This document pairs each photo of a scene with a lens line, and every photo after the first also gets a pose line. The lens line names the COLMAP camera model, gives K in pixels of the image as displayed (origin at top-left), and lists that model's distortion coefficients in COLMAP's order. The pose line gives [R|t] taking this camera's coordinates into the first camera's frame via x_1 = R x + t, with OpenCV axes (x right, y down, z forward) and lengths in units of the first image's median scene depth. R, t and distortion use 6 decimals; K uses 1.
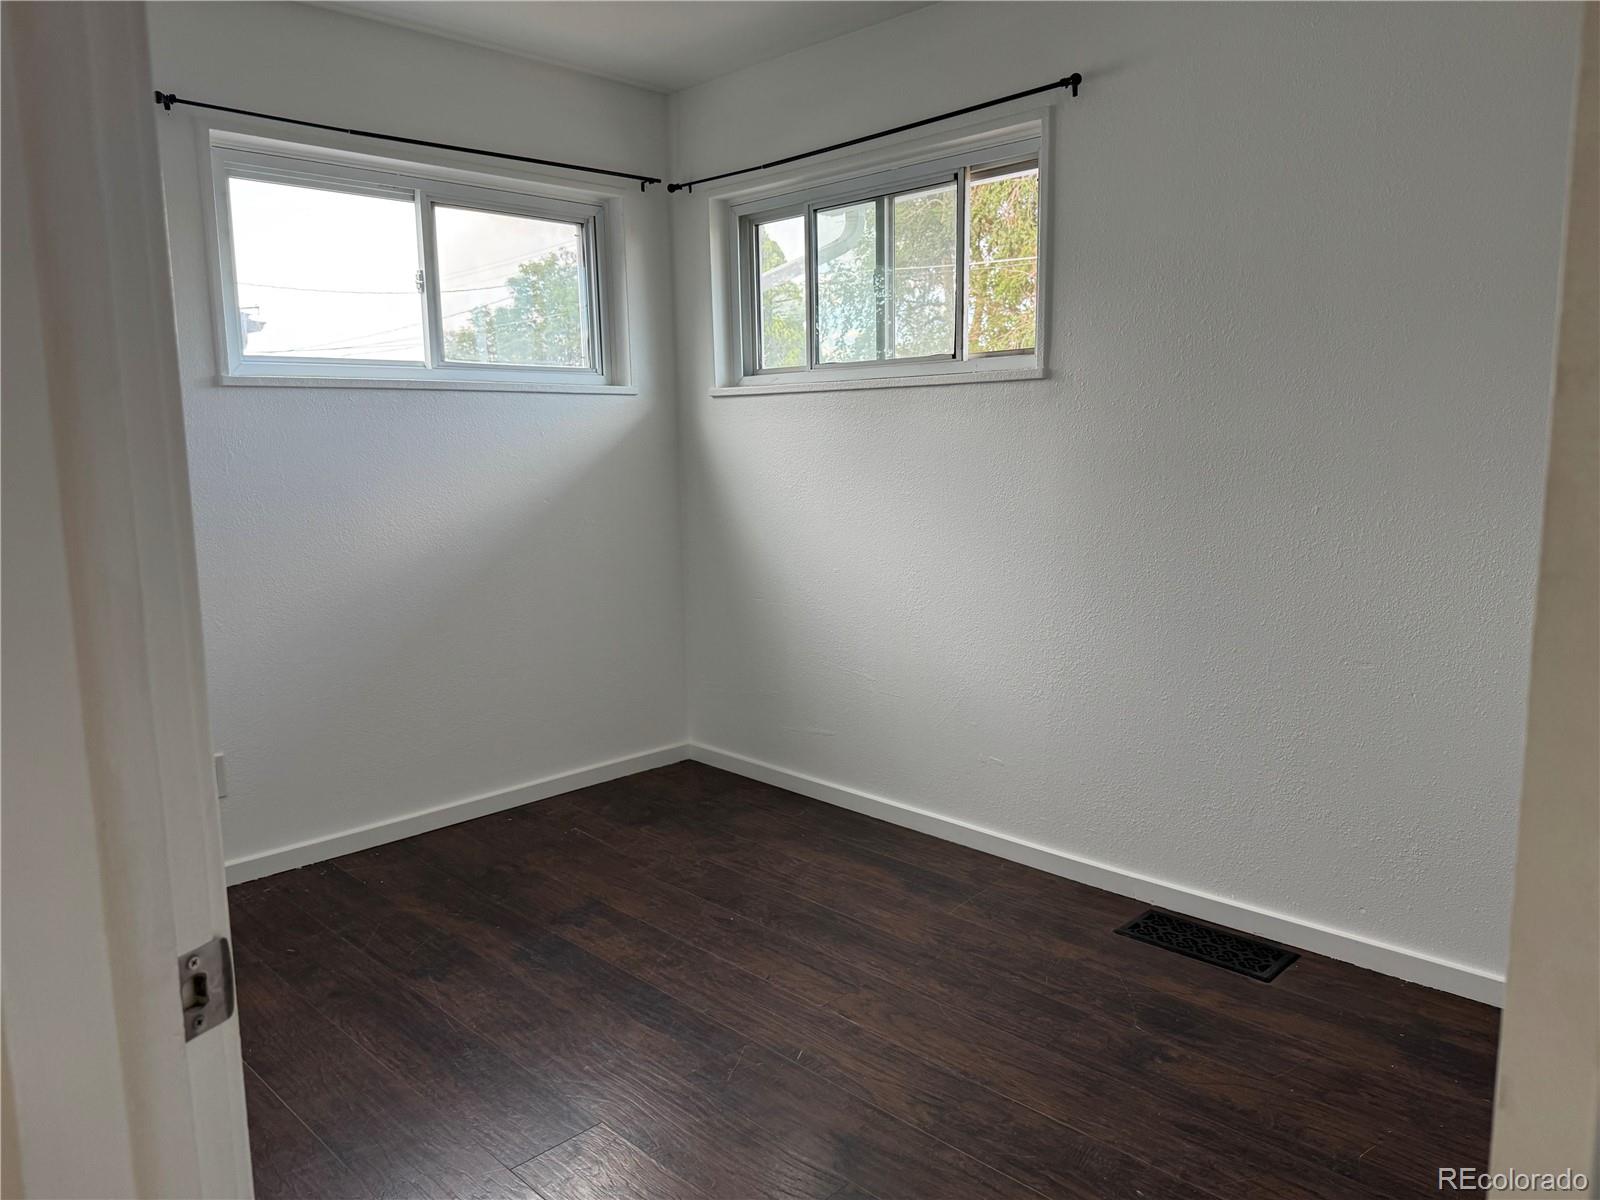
lens RADIAL K [[1129.6, 0, 793.9], [0, 1129.6, 606.4], [0, 0, 1]] dist [0.104743, -0.167374]
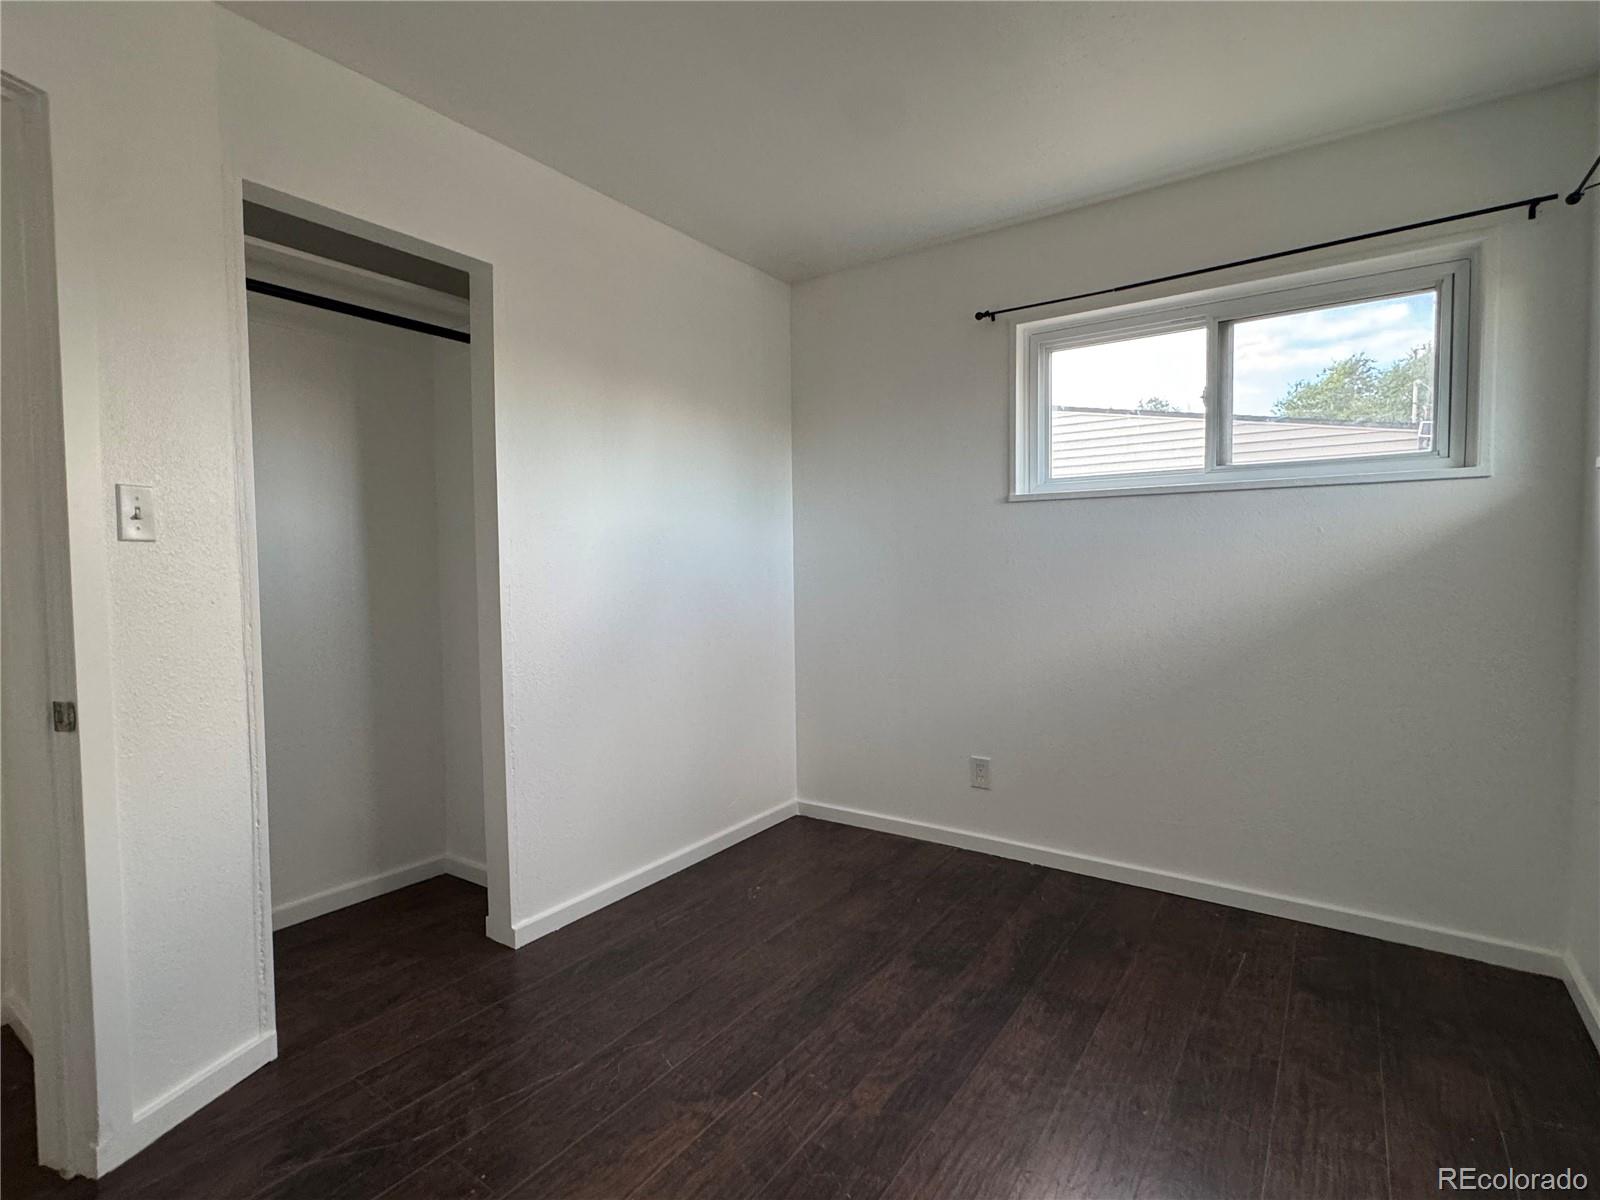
lens RADIAL K [[782.6, 0, 790.7], [0, 782.6, 587.8], [0, 0, 1]] dist [-0.000419, 0.000549]
pose [[0.159181, 0.048406, -0.986062, 0.361431], [-0.140390, 0.989757, 0.025924, -0.062936], [0.977217, 0.134307, 0.164346, 0.501512]]
